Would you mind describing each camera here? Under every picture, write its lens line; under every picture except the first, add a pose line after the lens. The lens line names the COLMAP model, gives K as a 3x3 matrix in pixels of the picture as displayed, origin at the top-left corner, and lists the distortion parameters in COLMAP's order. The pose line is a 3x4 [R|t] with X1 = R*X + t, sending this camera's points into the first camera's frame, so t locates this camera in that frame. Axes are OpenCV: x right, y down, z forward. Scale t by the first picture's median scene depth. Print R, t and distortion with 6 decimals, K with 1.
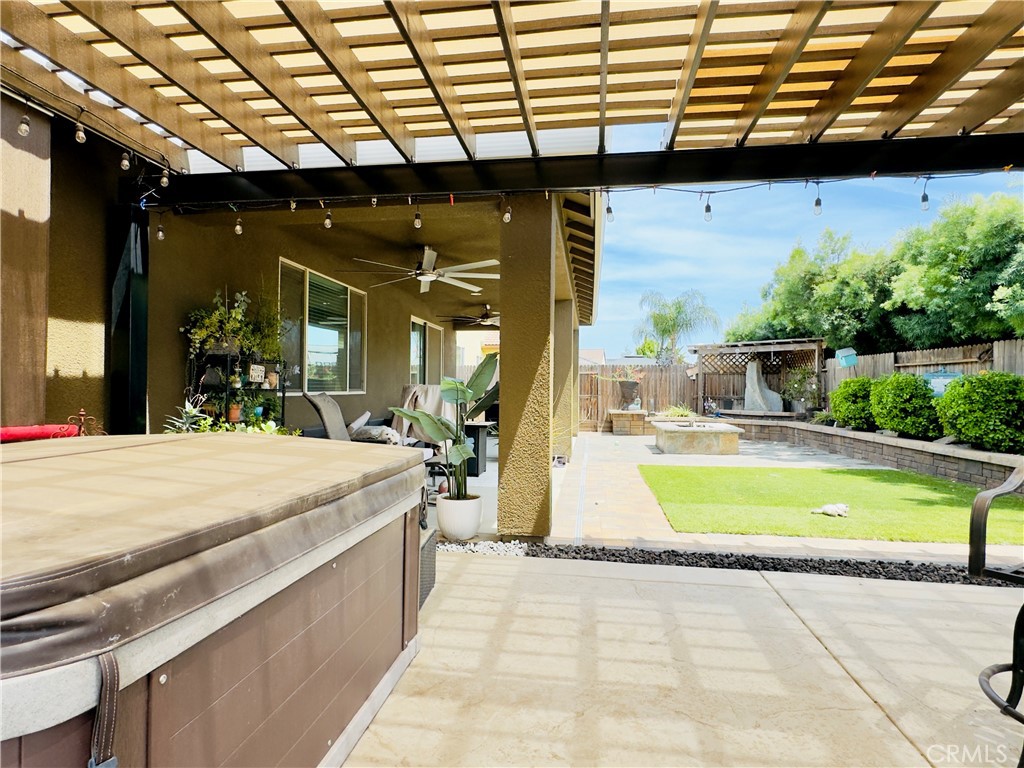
lens RADIAL K [[571.8, 0, 513.5], [0, 571.8, 392.8], [0, 0, 1]] dist [0.003084, 0.001065]
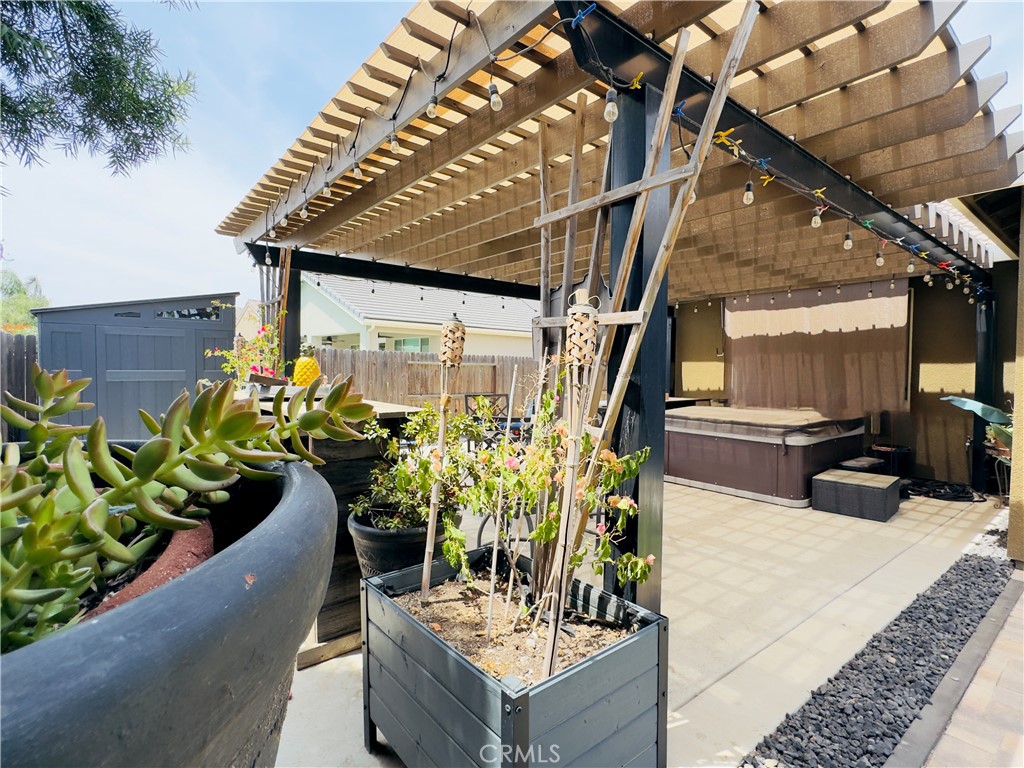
lens RADIAL K [[506.2, 0, 512.6], [0, 506.2, 384.1], [0, 0, 1]] dist [0.001115, 0.000209]
pose [[-0.685797, -0.000476, -0.727793, 1.752141], [-0.025431, 0.999405, 0.023310, -0.068204], [0.727348, 0.034495, -0.685401, 1.298289]]
